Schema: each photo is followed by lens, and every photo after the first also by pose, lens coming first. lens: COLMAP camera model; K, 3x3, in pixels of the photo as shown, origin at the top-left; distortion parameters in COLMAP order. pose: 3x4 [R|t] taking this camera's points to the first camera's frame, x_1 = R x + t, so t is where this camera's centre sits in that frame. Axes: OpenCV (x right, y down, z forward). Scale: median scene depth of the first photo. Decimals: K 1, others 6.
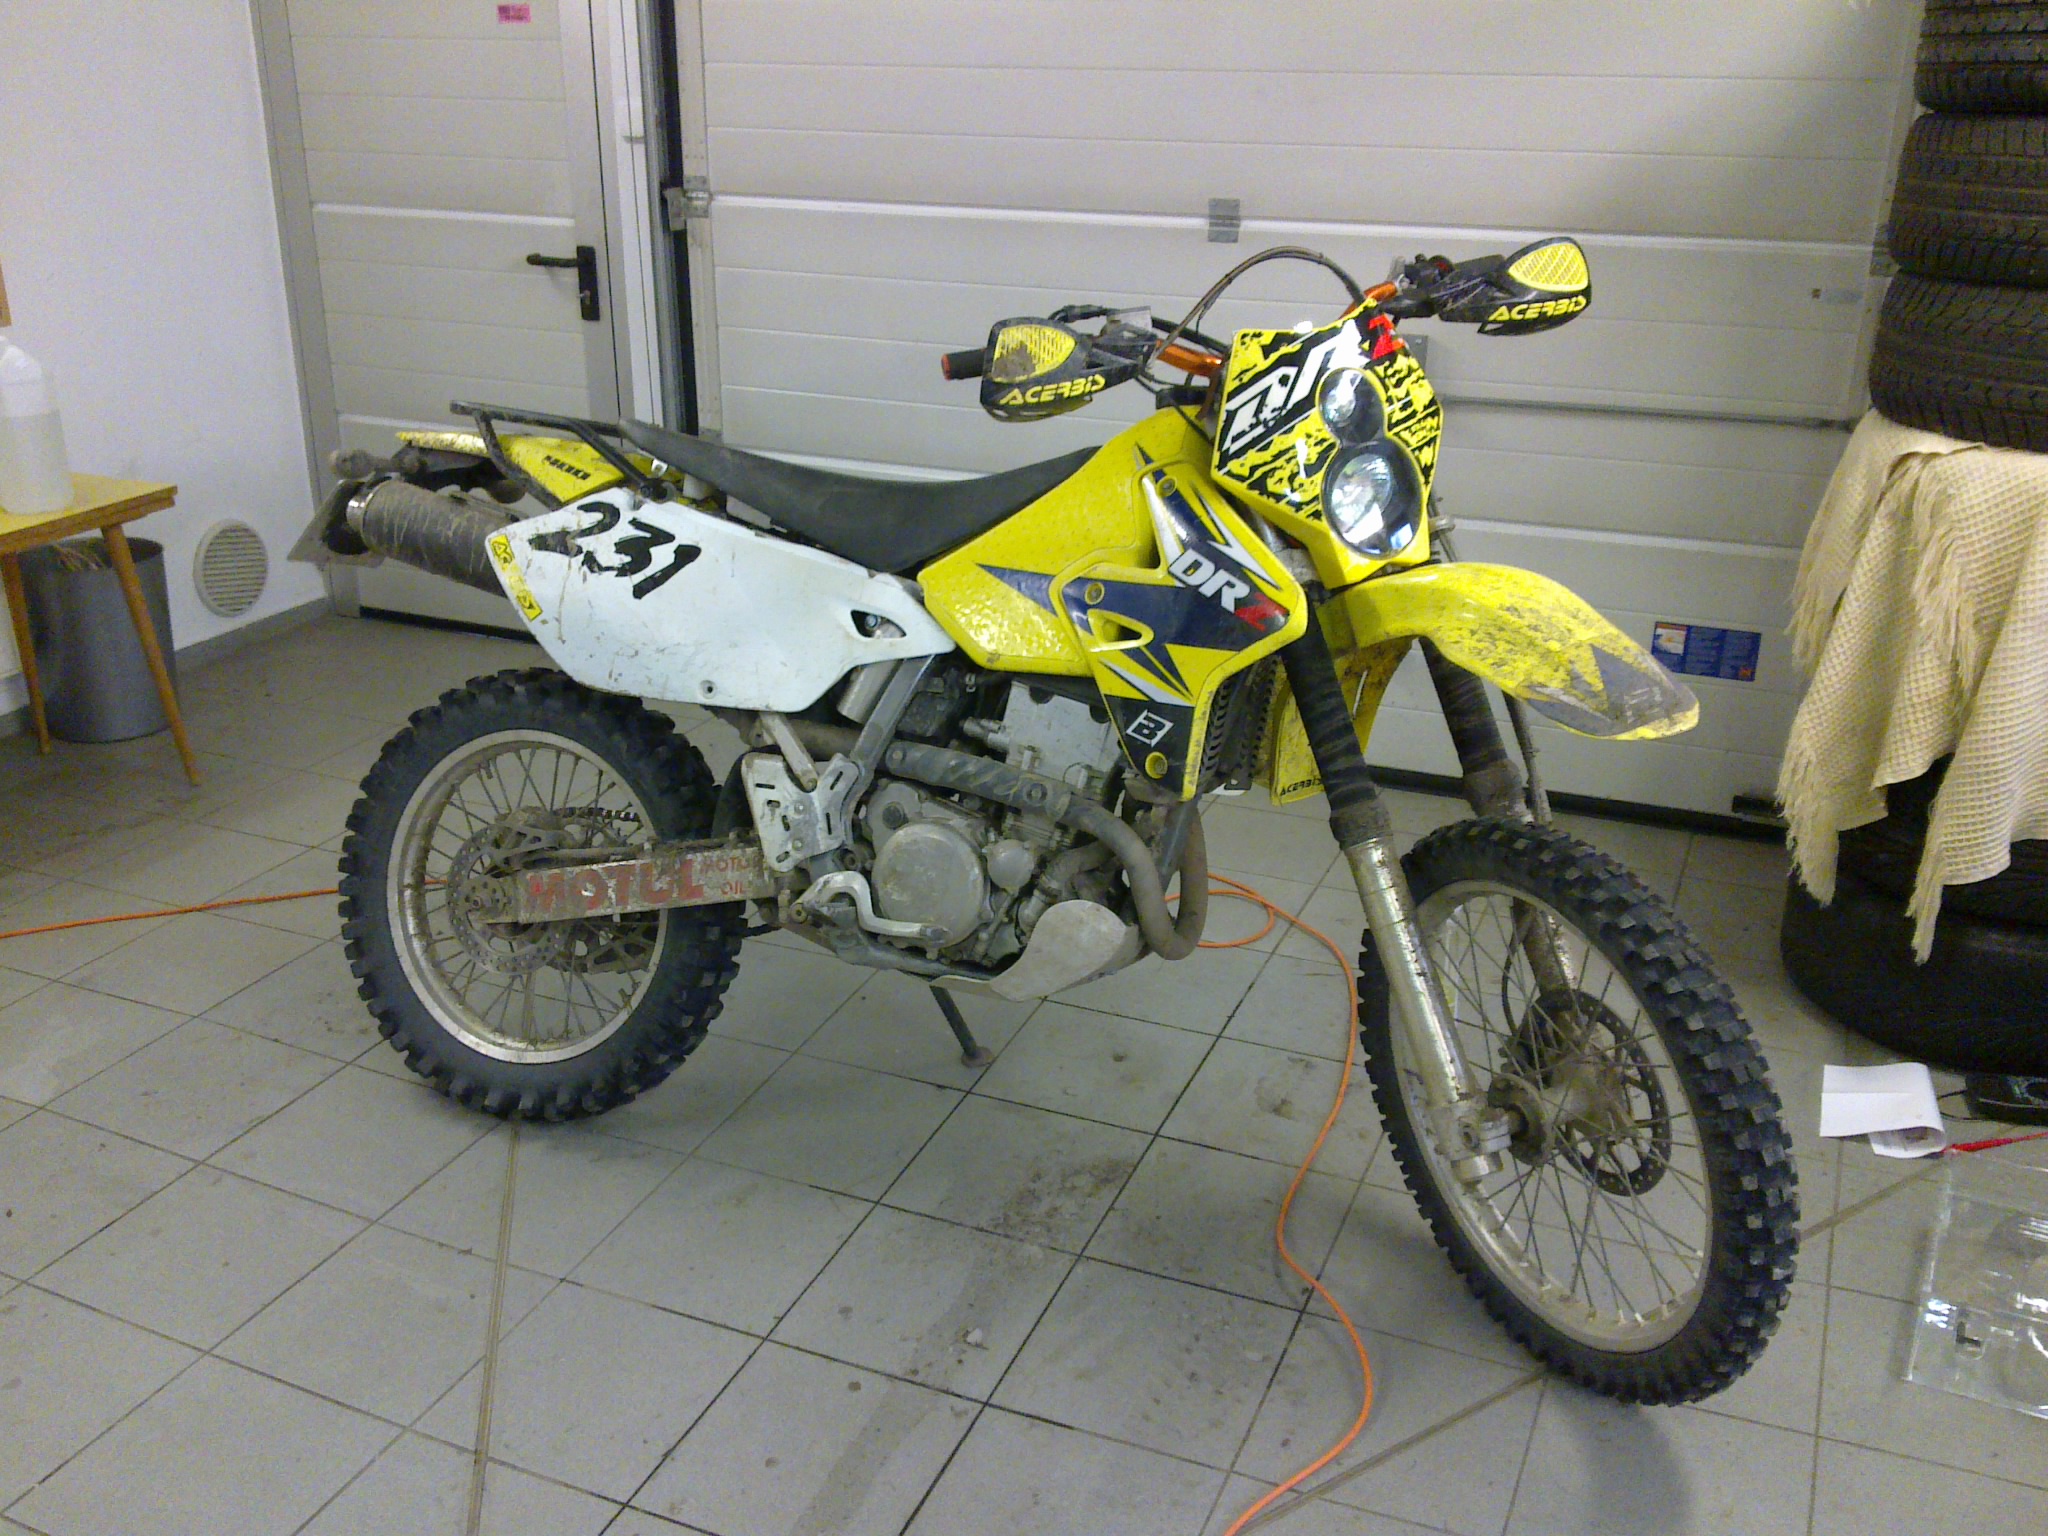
lens RADIAL K [[1931.3, 0, 1035.7], [0, 1931.3, 789.7], [0, 0, 1]] dist [0.056302, 0.000000]
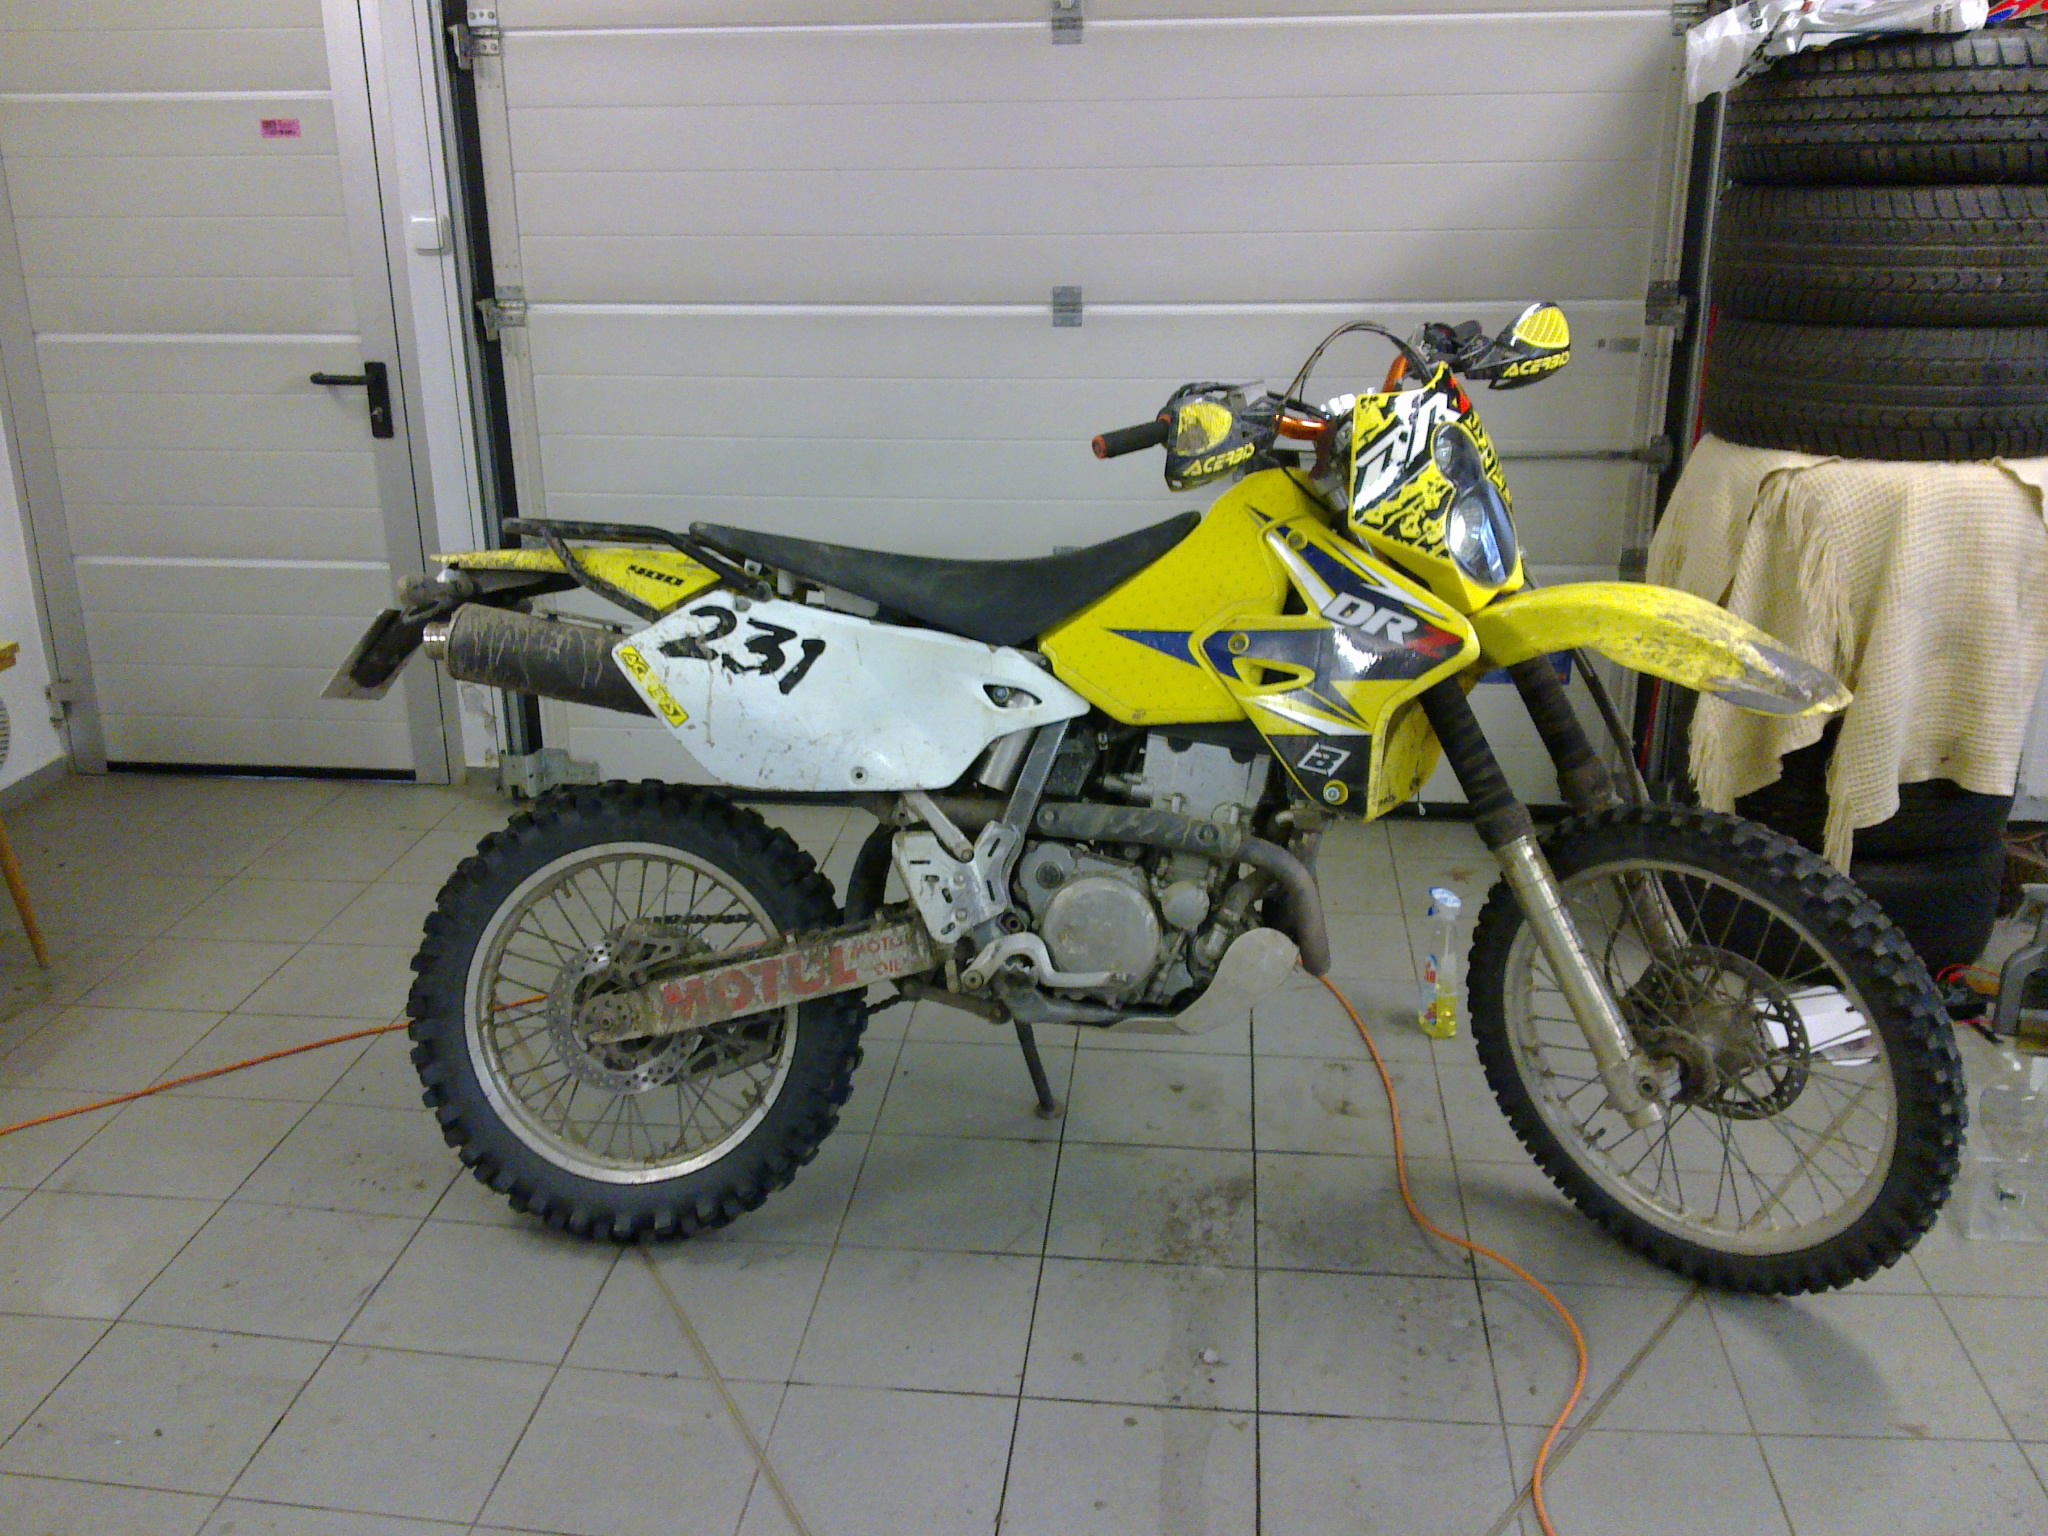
lens RADIAL K [[1931.3, 0, 1036.6], [0, 1931.3, 780.1], [0, 0, 1]] dist [0.056302, 0.000000]
pose [[0.957685, -0.112170, 0.265061, -0.355013], [0.124461, 0.991771, -0.029983, -0.007239], [-0.259517, 0.061704, 0.963765, -0.007671]]
